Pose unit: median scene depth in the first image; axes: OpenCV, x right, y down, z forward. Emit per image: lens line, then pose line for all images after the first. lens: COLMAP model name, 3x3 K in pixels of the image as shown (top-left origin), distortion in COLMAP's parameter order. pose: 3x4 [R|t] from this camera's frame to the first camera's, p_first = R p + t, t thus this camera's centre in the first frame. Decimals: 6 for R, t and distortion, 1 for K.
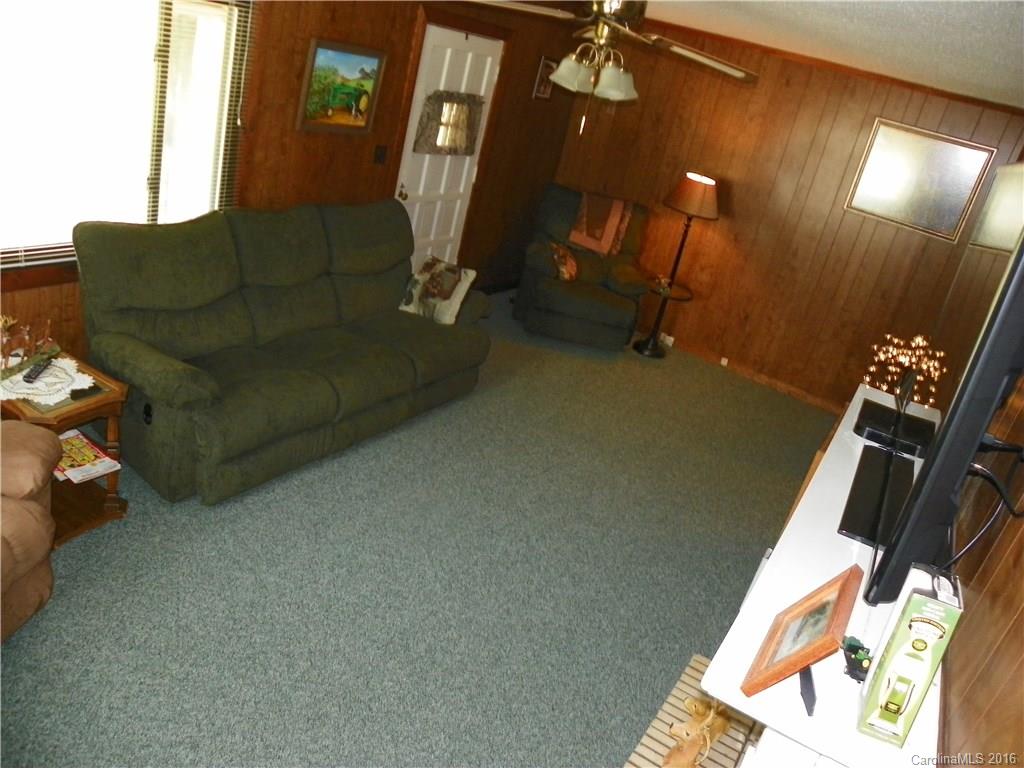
lens RADIAL K [[778.5, 0, 512.0], [0, 778.5, 384.0], [0, 0, 1]] dist [-0.125366, 0.068362]
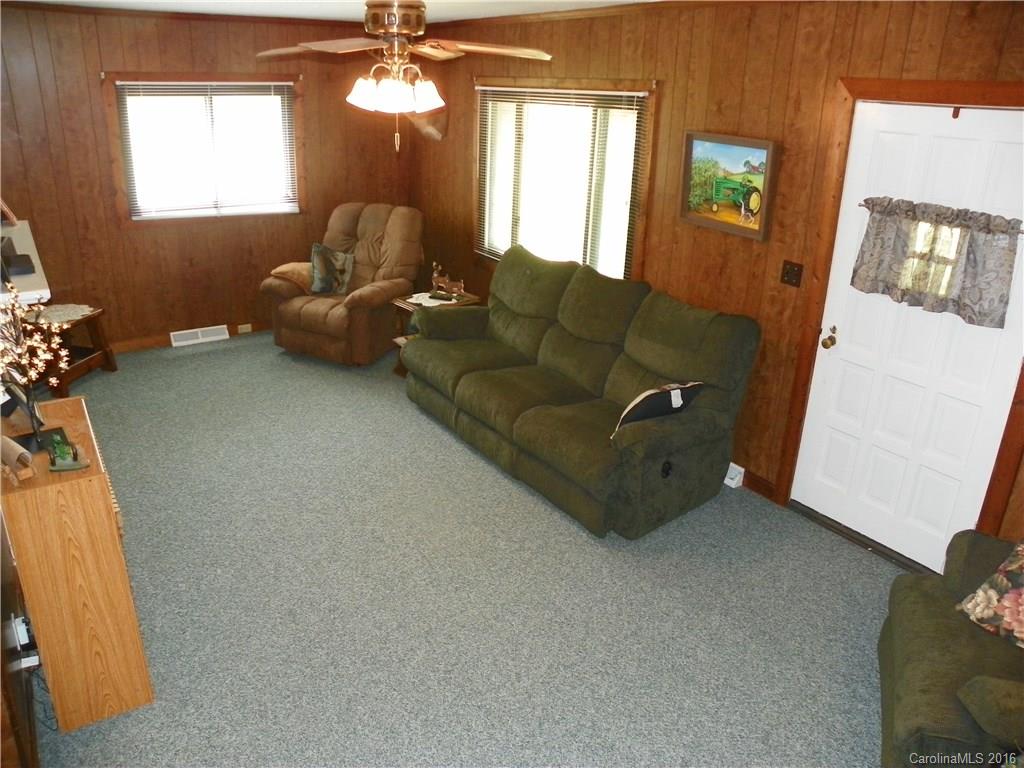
lens RADIAL K [[778.5, 0, 512.0], [0, 778.5, 384.0], [0, 0, 1]] dist [-0.125366, 0.068362]
pose [[-0.396456, 0.090680, -0.913564, 0.747507], [-0.488028, 0.822043, 0.293383, -0.333178], [0.777593, 0.562158, -0.281650, 1.195382]]
